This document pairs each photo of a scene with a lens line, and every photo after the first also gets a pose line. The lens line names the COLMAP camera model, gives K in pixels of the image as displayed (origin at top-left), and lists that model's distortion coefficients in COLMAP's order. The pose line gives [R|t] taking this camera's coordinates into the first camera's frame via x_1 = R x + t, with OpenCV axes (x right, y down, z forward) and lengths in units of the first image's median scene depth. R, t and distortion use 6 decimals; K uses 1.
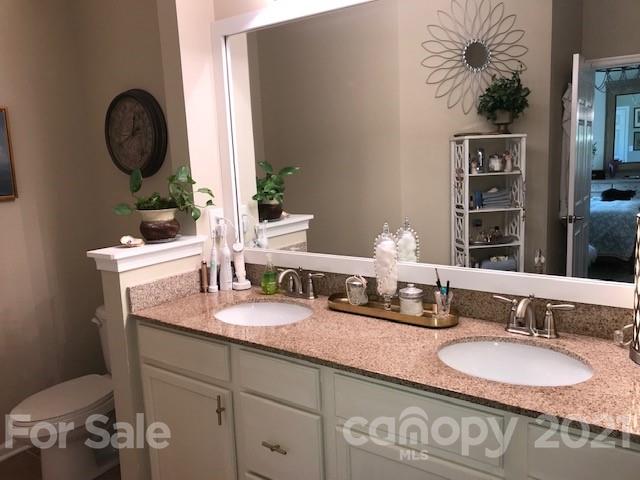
lens RADIAL K [[525.0, 0, 318.4], [0, 525.0, 231.7], [0, 0, 1]] dist [0.060166, -0.080967]
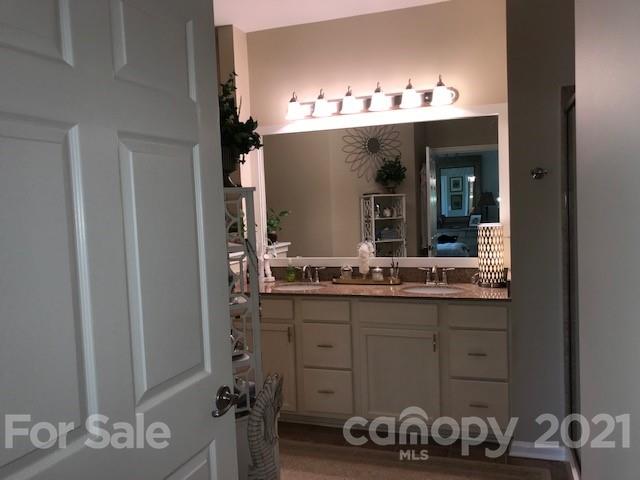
lens RADIAL K [[534.4, 0, 320.0], [0, 534.4, 240.0], [0, 0, 1]] dist [0.243251, -0.083288]
pose [[0.953483, -0.010076, 0.301279, -0.362283], [0.039973, 0.994841, -0.093235, 0.101504], [-0.298785, 0.100942, 0.948967, -0.492783]]
